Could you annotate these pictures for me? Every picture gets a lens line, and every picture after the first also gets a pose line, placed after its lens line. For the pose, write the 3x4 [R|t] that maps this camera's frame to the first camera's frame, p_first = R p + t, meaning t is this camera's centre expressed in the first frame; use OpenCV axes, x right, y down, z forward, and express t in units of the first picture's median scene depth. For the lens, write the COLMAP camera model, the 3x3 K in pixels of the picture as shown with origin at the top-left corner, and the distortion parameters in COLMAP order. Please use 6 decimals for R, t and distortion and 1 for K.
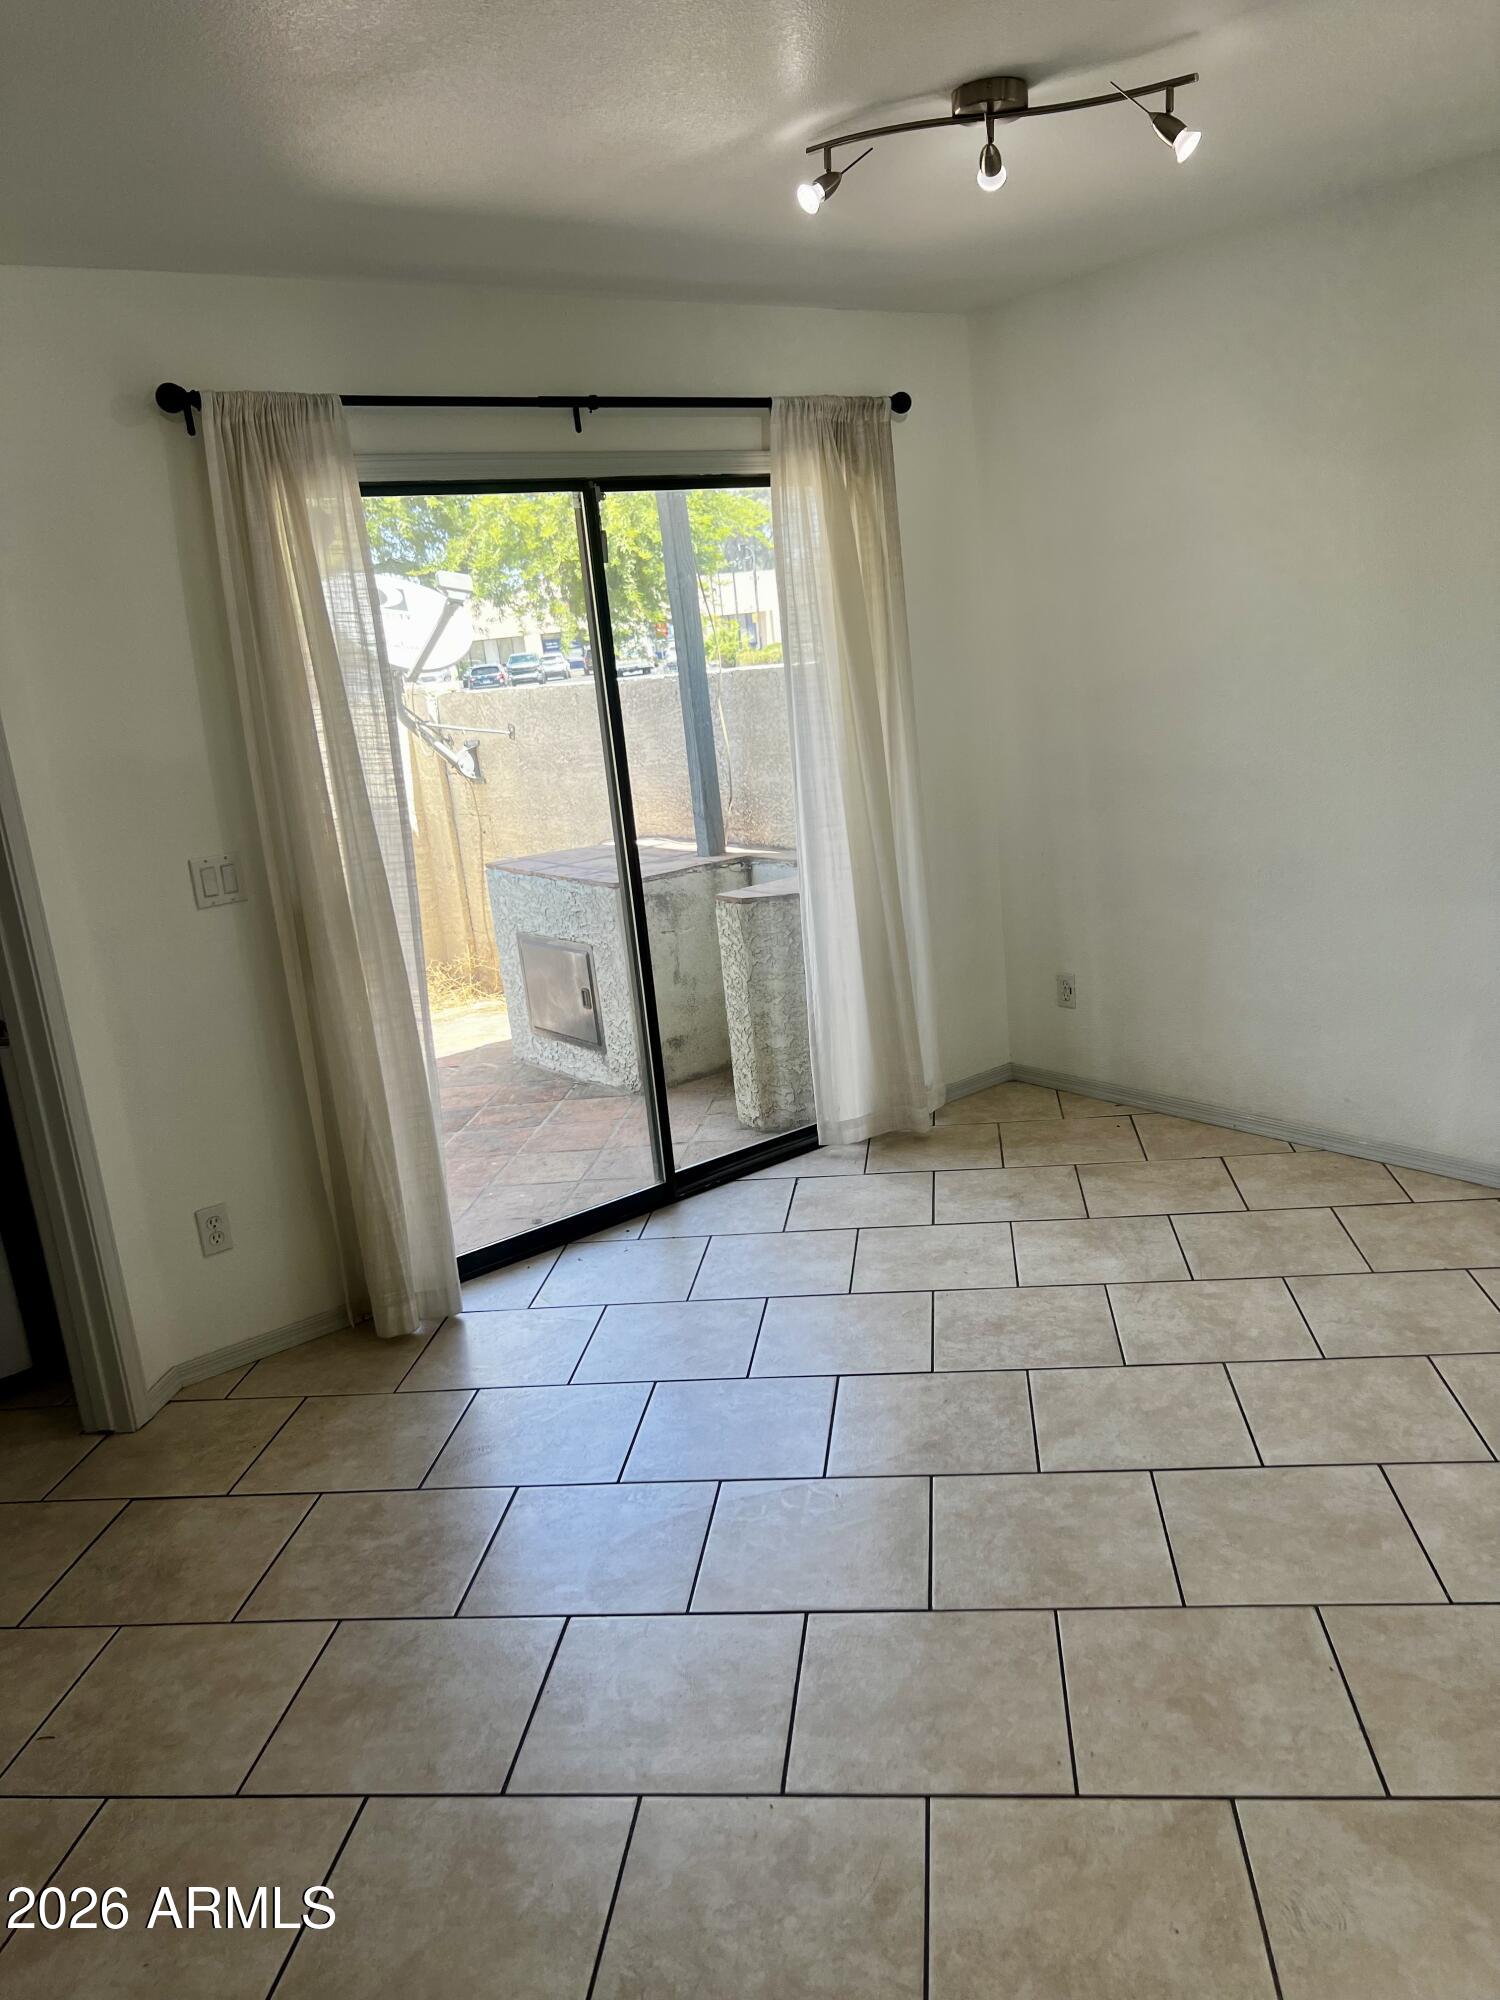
lens RADIAL K [[1535.0, 0, 750.0], [0, 1535.0, 1000.0], [0, 0, 1]] dist [0.055959, -0.061207]
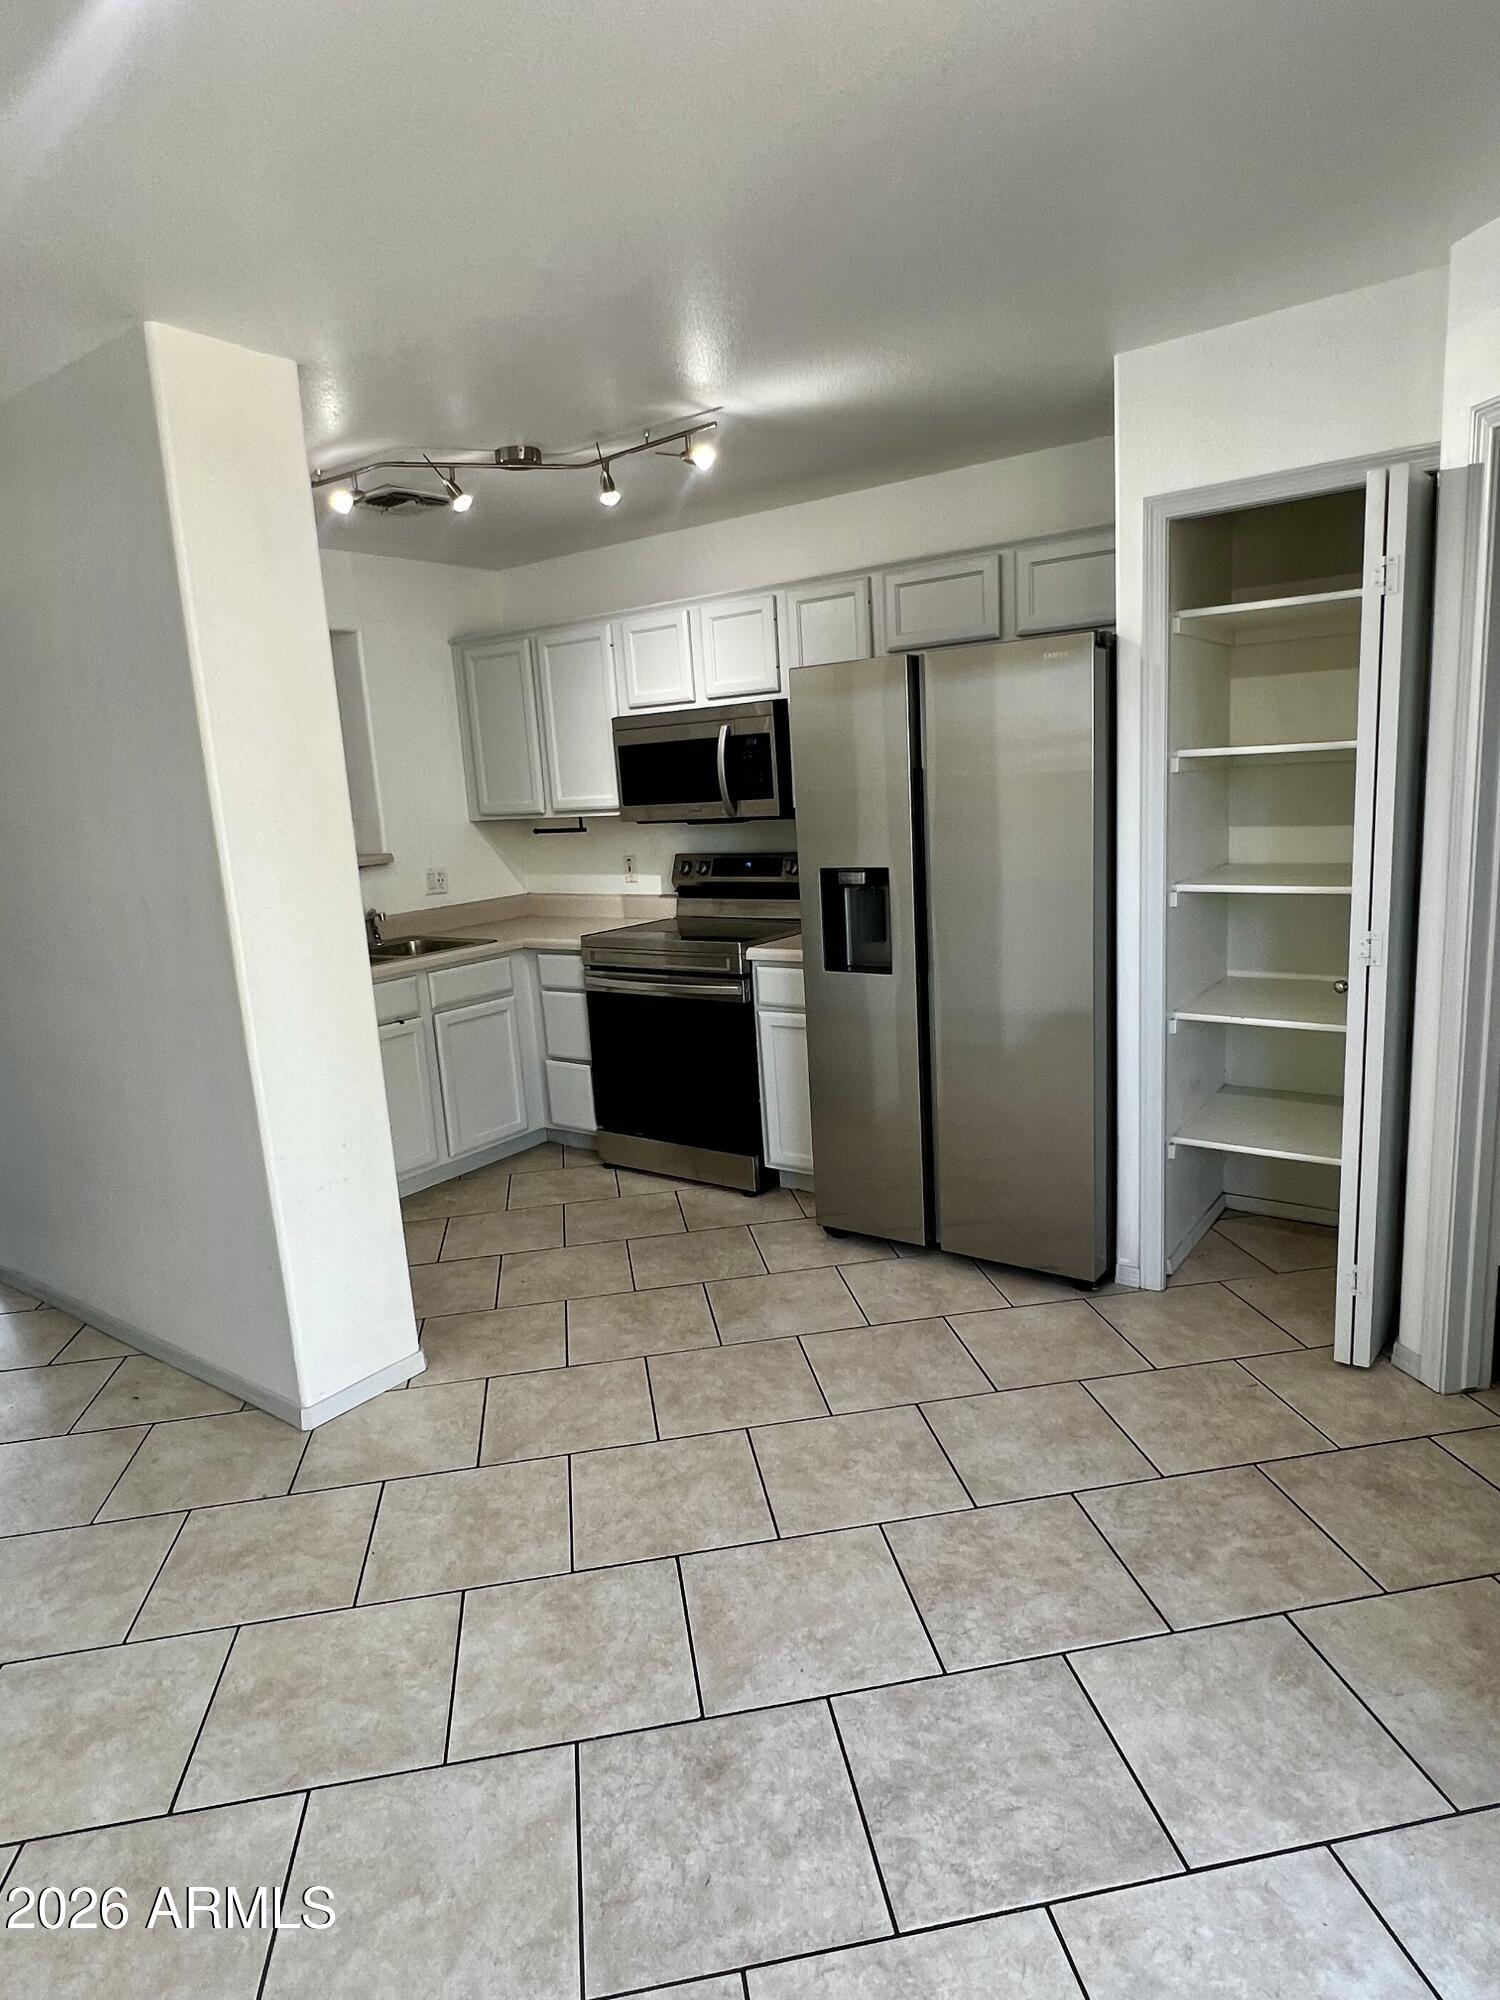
lens RADIAL K [[1169.6, 0, 750.0], [0, 1169.6, 1000.0], [0, 0, 1]] dist [0.000193, -0.000425]
pose [[-0.947124, 0.210255, -0.242382, 0.187933], [0.086804, 0.895125, 0.437283, -0.368510], [0.308903, 0.393121, -0.866045, 1.600552]]
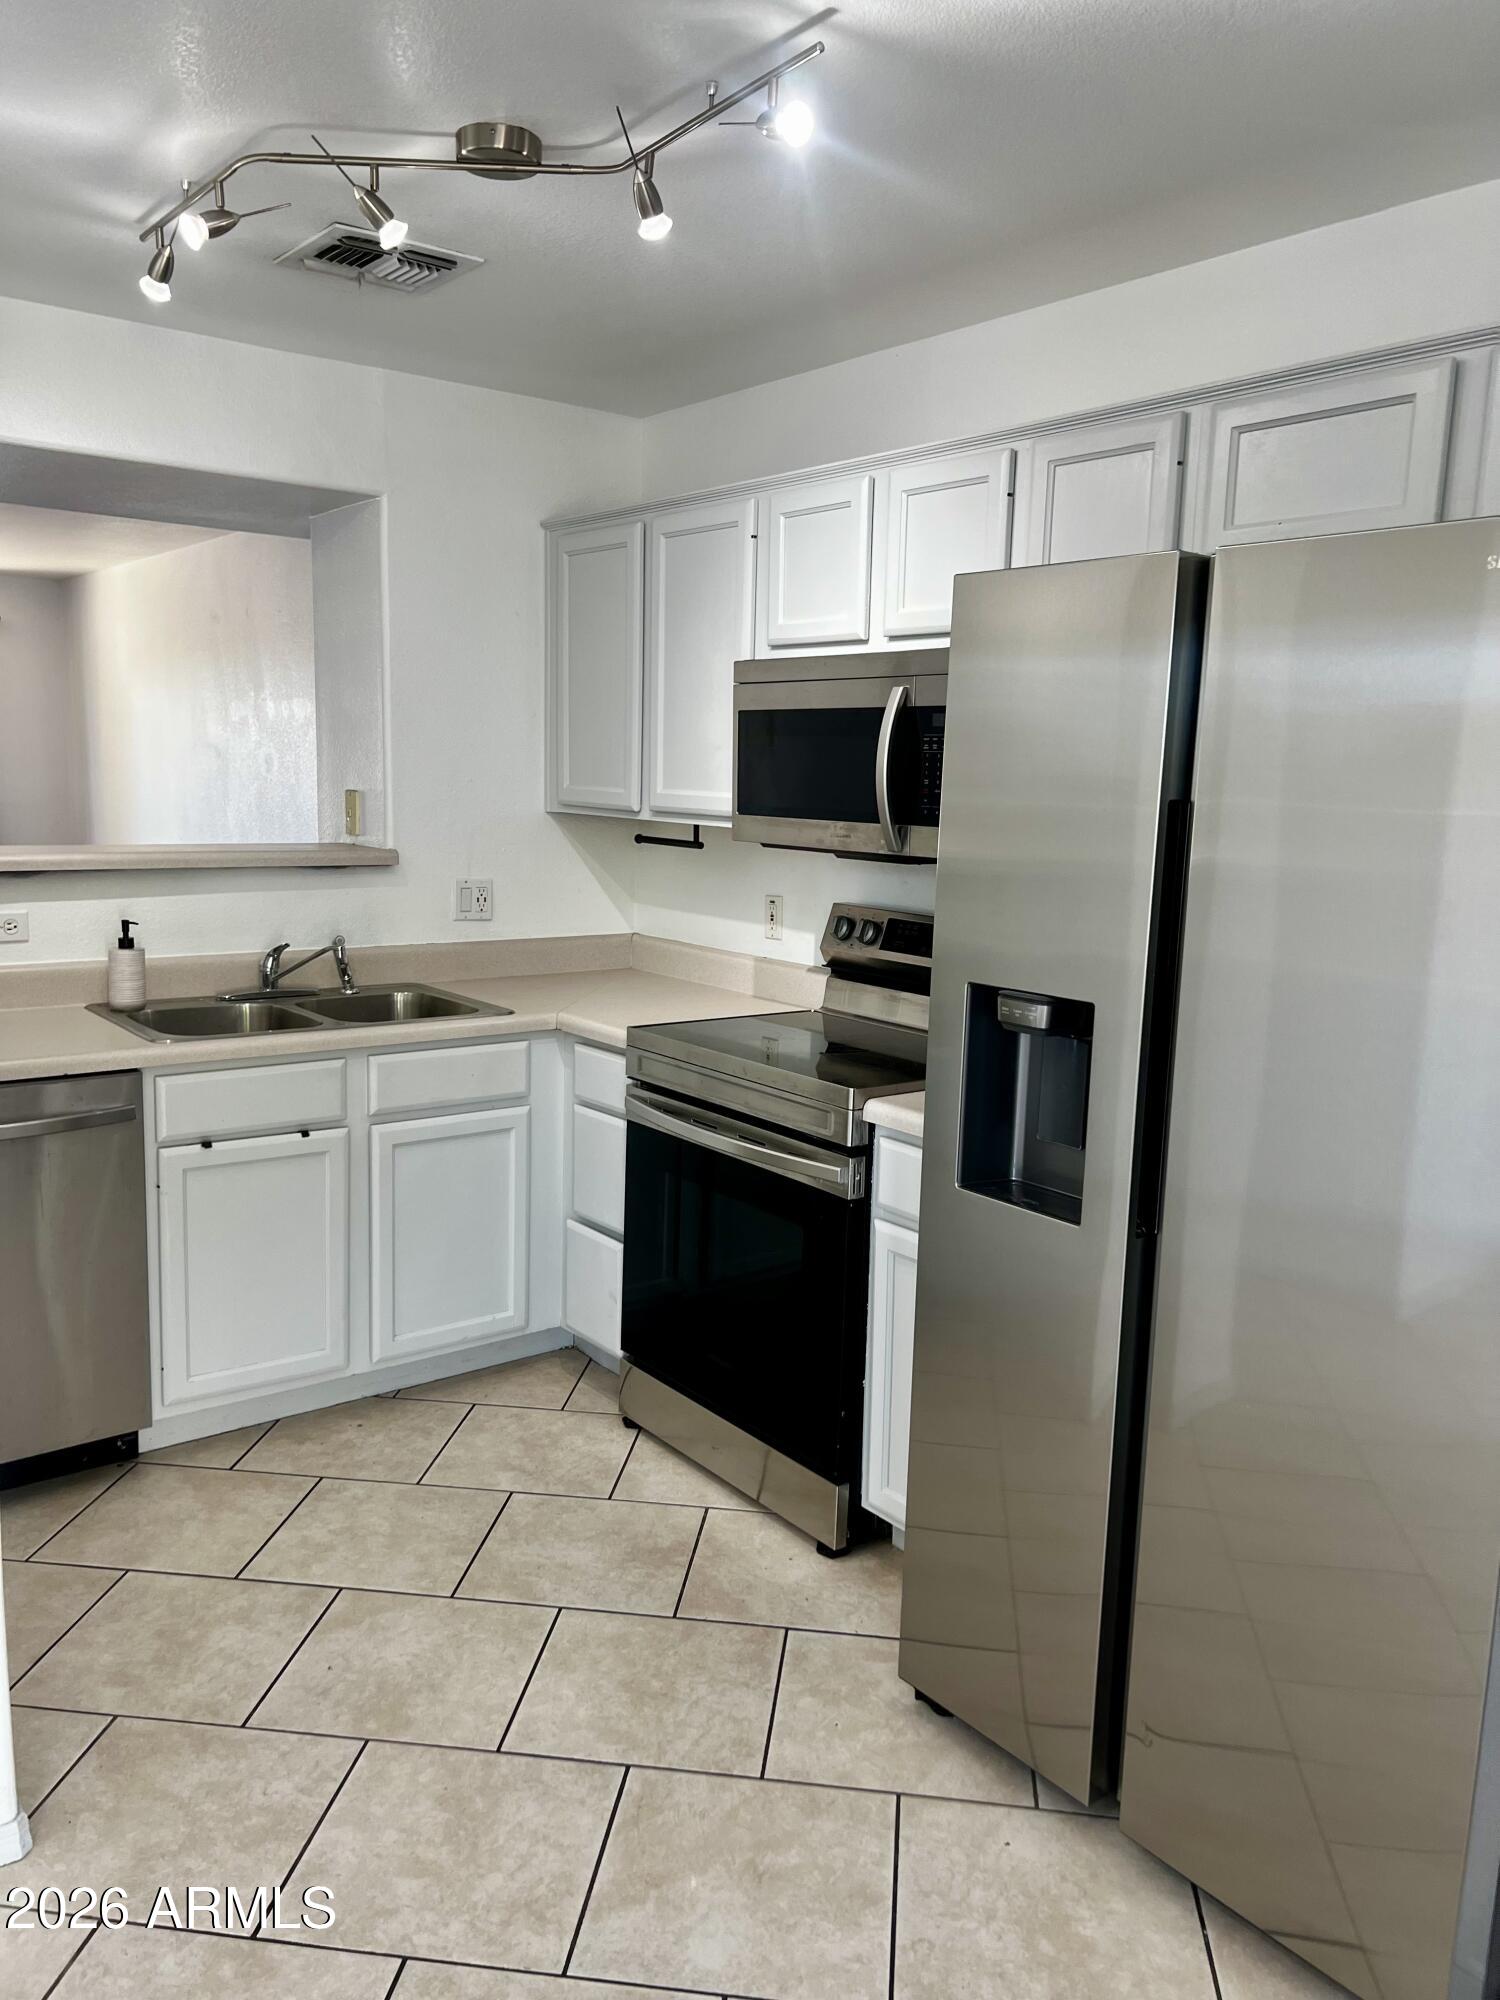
lens RADIAL K [[1535.0, 0, 750.0], [0, 1535.0, 1000.0], [0, 0, 1]] dist [0.055959, -0.061207]
pose [[-0.997324, 0.072371, 0.010322, -0.127970], [0.070738, 0.919776, 0.386015, -0.245605], [0.018442, 0.385712, -0.922435, 1.209139]]
